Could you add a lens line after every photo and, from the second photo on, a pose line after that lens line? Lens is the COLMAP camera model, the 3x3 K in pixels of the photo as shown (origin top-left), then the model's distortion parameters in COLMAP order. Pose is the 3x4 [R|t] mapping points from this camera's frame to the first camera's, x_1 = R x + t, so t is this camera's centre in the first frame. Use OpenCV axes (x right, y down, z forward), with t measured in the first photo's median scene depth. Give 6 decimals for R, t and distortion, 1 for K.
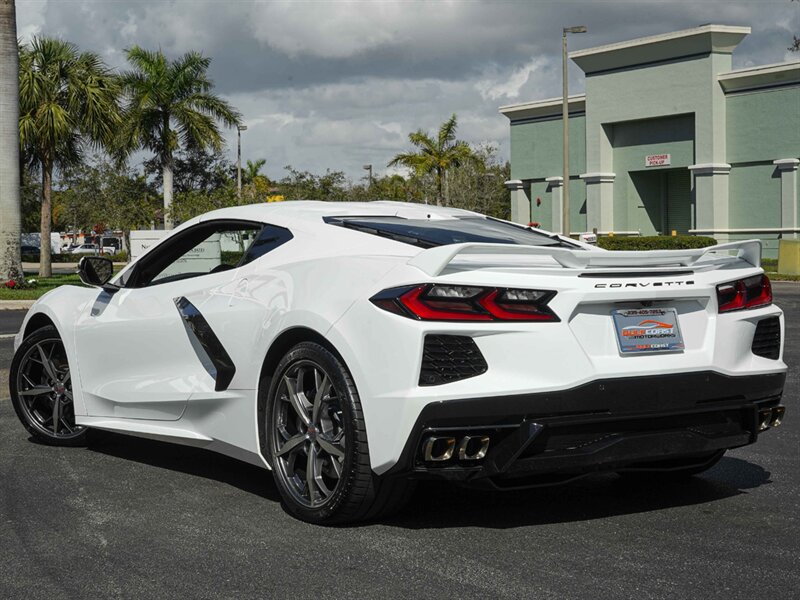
lens RADIAL K [[1540.3, 0, 403.8], [0, 1540.3, 282.0], [0, 0, 1]] dist [0.002661, -0.062388]
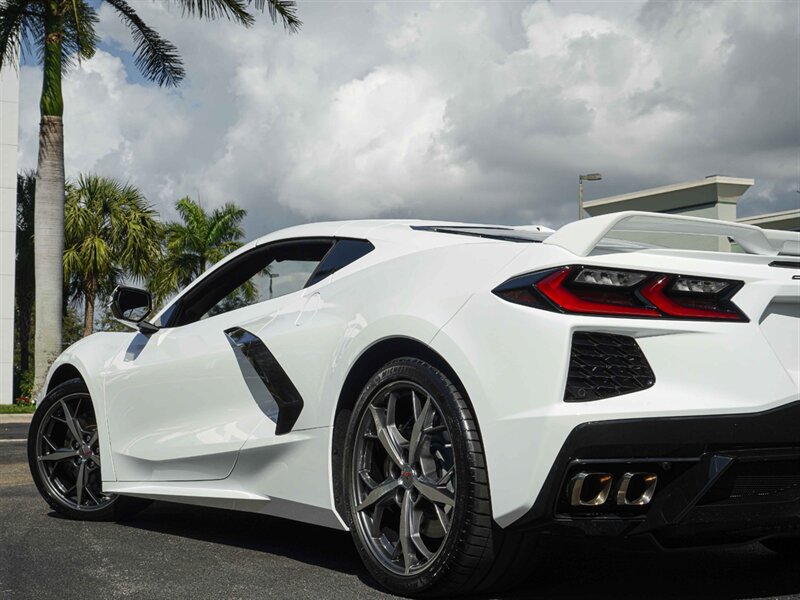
lens RADIAL K [[1421.8, 0, 399.4], [0, 1421.8, 302.4], [0, 0, 1]] dist [-0.023334, 0.051808]
pose [[0.999848, 0.011105, -0.013417, -0.054485], [-0.012224, 0.996182, -0.086442, 0.072203], [0.012406, 0.086593, 0.996167, 0.289374]]
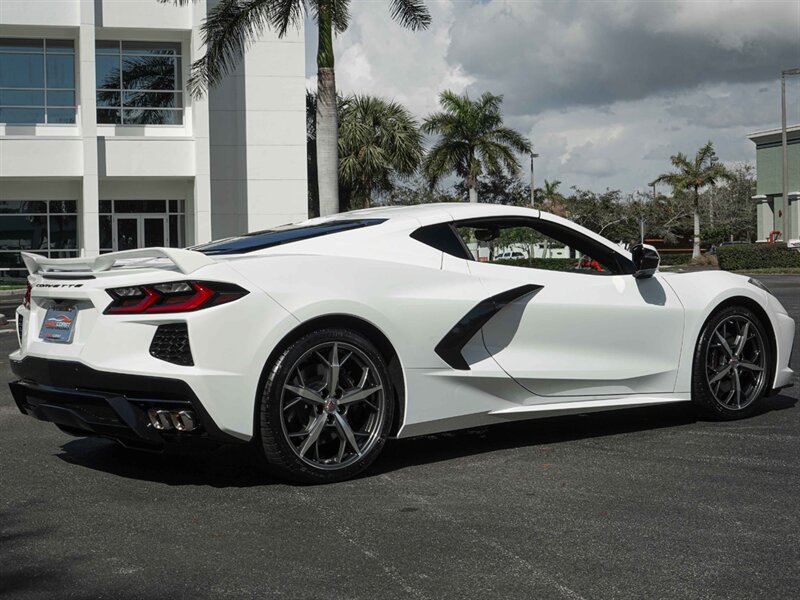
lens RADIAL K [[1356.5, 0, 401.6], [0, 1356.5, 299.0], [0, 0, 1]] dist [0.008967, -0.003547]
pose [[0.975939, -0.001705, -0.218036, 0.387581], [0.003956, 0.999943, 0.009889, 0.027388], [0.218006, -0.010513, 0.975891, -0.967294]]
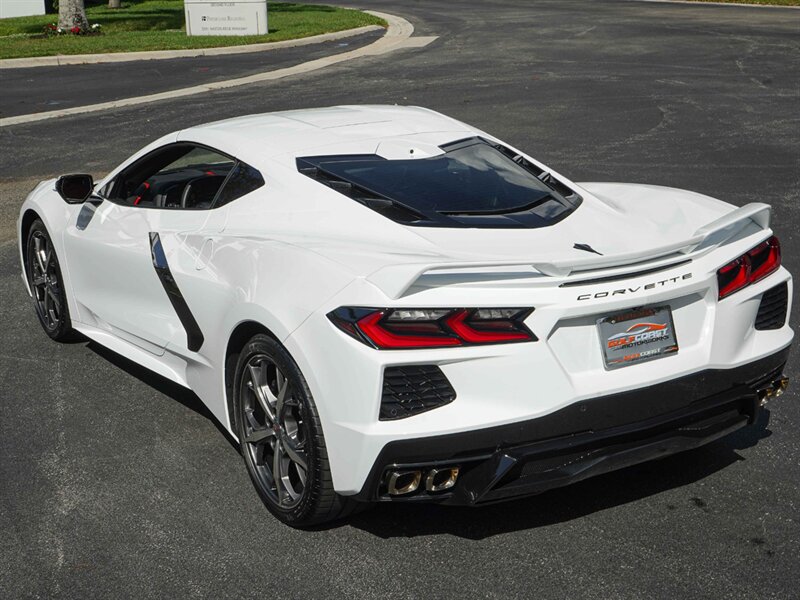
lens RADIAL K [[1383.8, 0, 399.7], [0, 1383.8, 300.2], [0, 0, 1]] dist [-0.048714, -0.007204]
pose [[0.998785, -0.004898, -0.049028, 0.056392], [0.016497, 0.970861, 0.239076, -0.178751], [0.046428, -0.239594, 0.969762, 0.200798]]
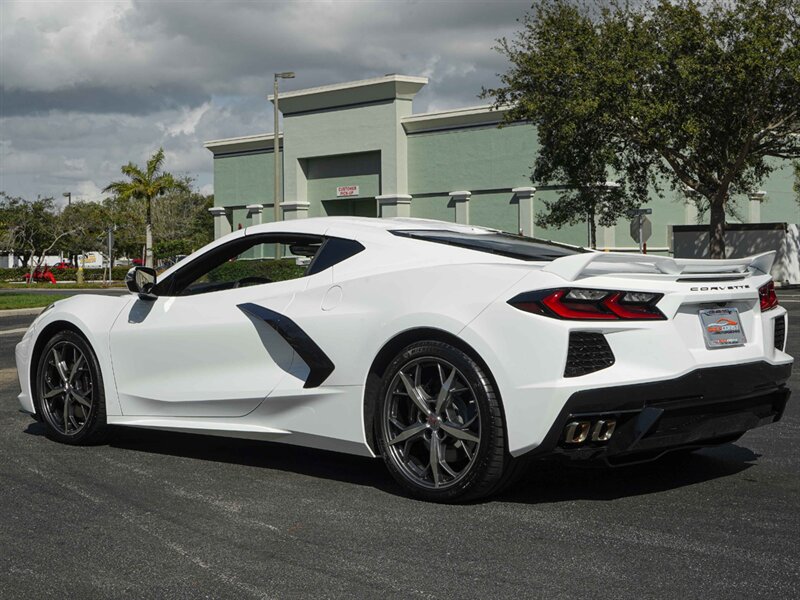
lens RADIAL K [[1356.5, 0, 401.6], [0, 1356.5, 299.0], [0, 0, 1]] dist [0.008967, -0.003547]
pose [[0.973621, -0.004751, 0.228120, -0.303678], [0.004623, 0.999989, 0.001095, 0.007376], [-0.228122, -0.000012, 0.973632, 0.045863]]
